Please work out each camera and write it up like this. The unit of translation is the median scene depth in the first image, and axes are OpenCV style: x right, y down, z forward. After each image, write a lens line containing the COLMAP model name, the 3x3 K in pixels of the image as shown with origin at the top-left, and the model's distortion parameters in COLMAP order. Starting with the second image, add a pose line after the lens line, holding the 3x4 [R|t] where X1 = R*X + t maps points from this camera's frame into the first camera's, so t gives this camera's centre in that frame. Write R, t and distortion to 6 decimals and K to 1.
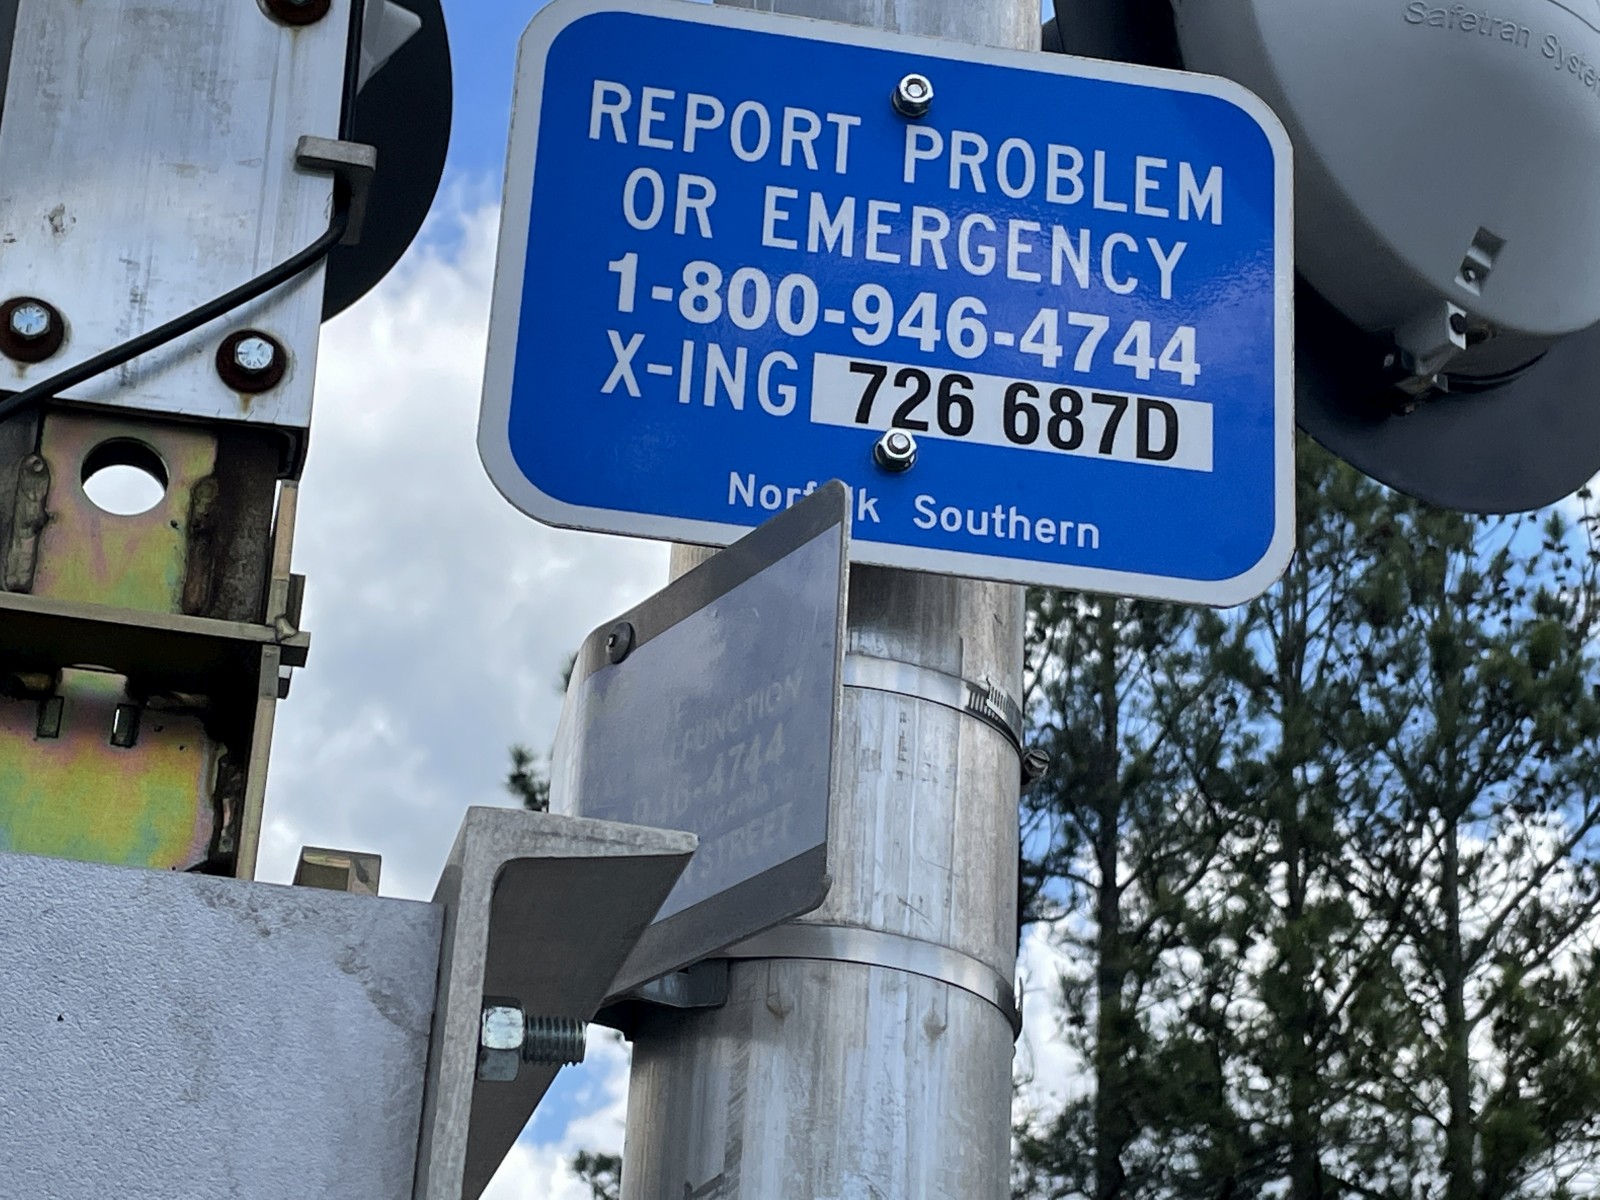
lens RADIAL K [[3139.3, 0, 811.1], [0, 3139.3, 604.6], [0, 0, 1]] dist [0.096714, 0.000000]
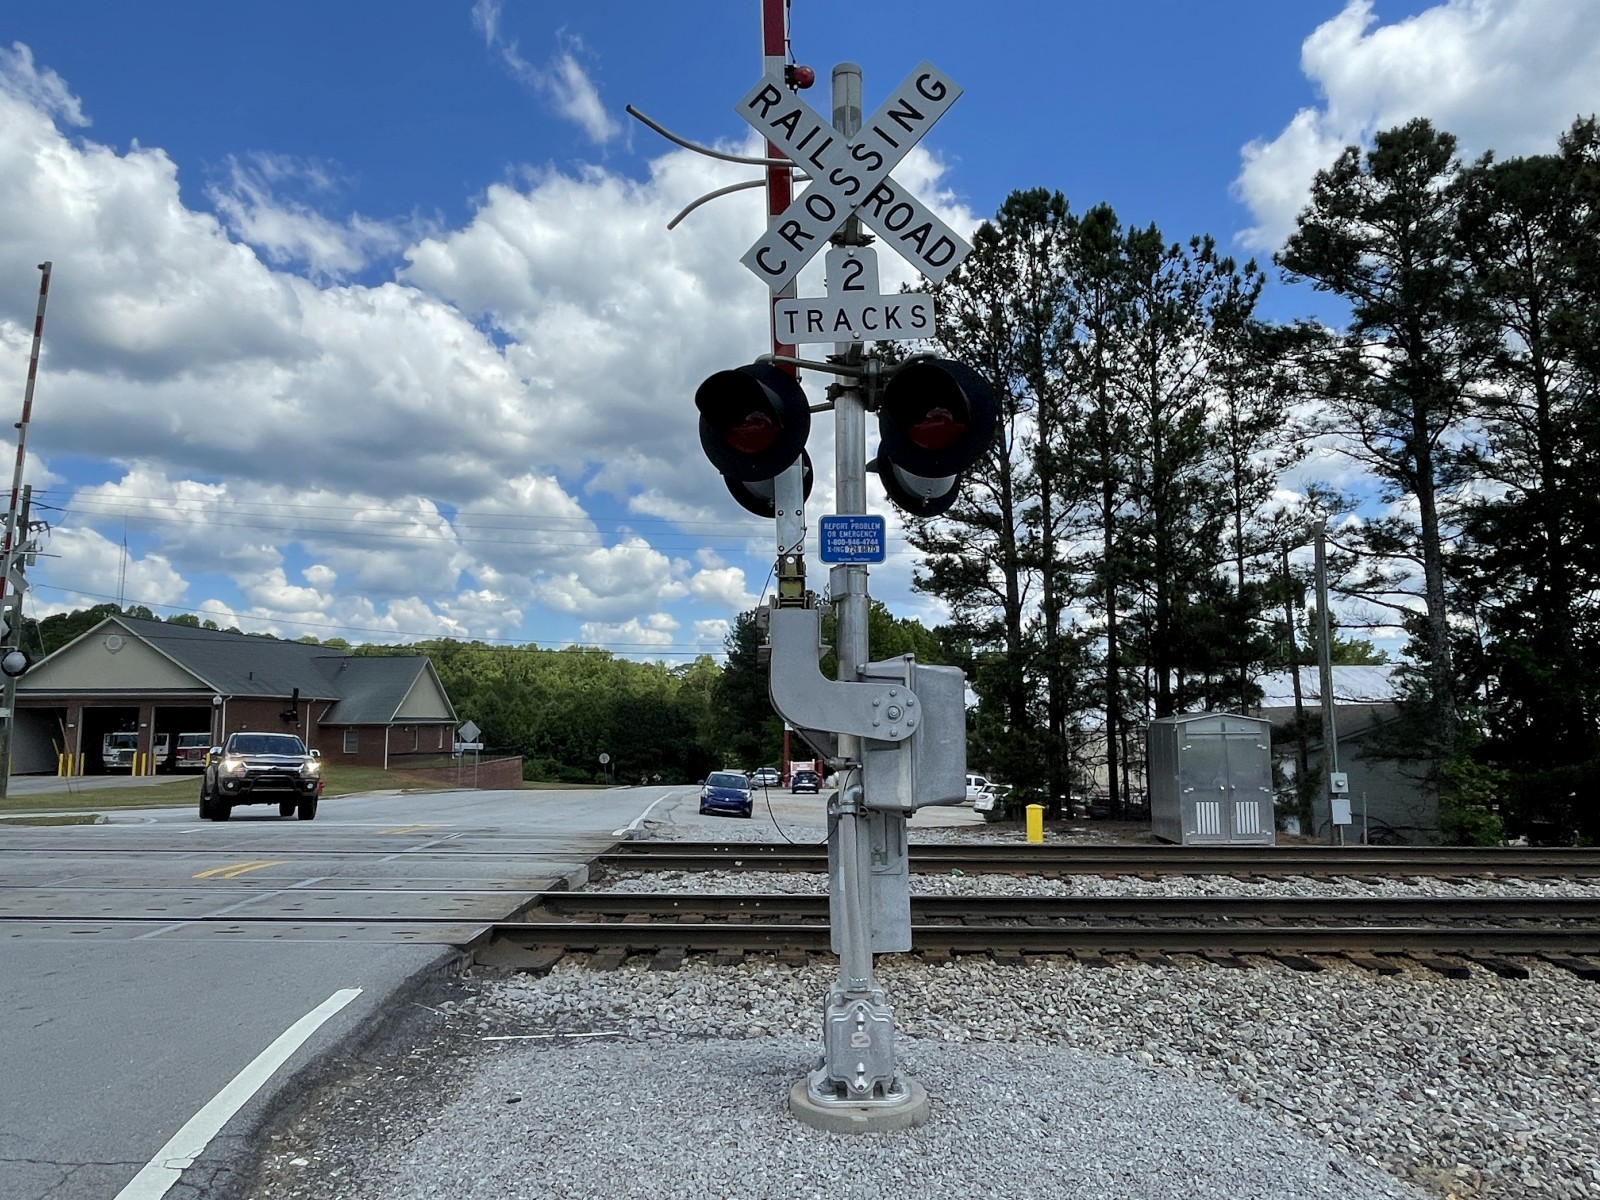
lens RADIAL K [[1090.7, 0, 817.0], [0, 1090.7, 598.5], [0, 0, 1]] dist [-0.000817, -0.007107]
pose [[0.984208, -0.080327, -0.157739, 0.525496], [0.122025, 0.953422, 0.275856, -1.040338], [0.128233, -0.290748, 0.948168, -2.982118]]
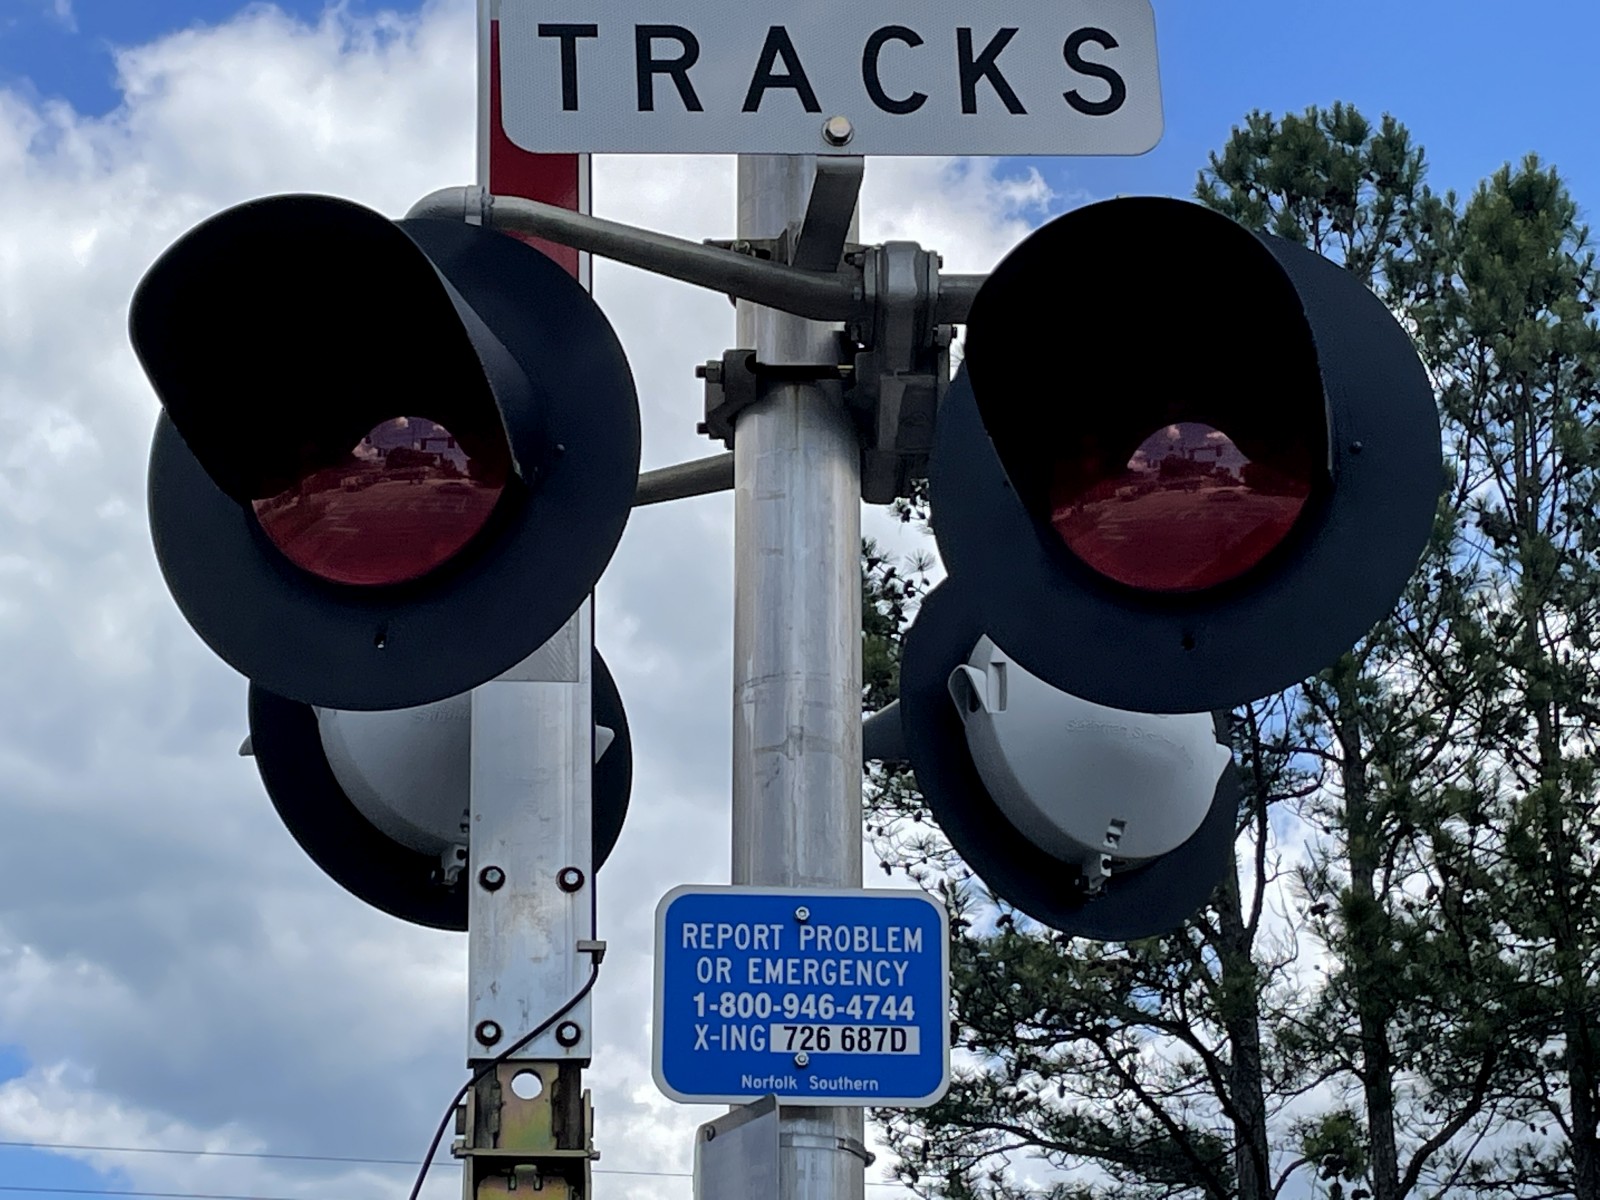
lens RADIAL K [[3475.9, 0, 804.3], [0, 3475.9, 542.2], [0, 0, 1]] dist [0.108047, 0.000000]
pose [[0.993119, -0.086168, -0.079305, 0.303490], [0.089030, 0.995473, 0.033276, -0.588794], [0.076079, -0.040108, 0.996295, -1.987184]]
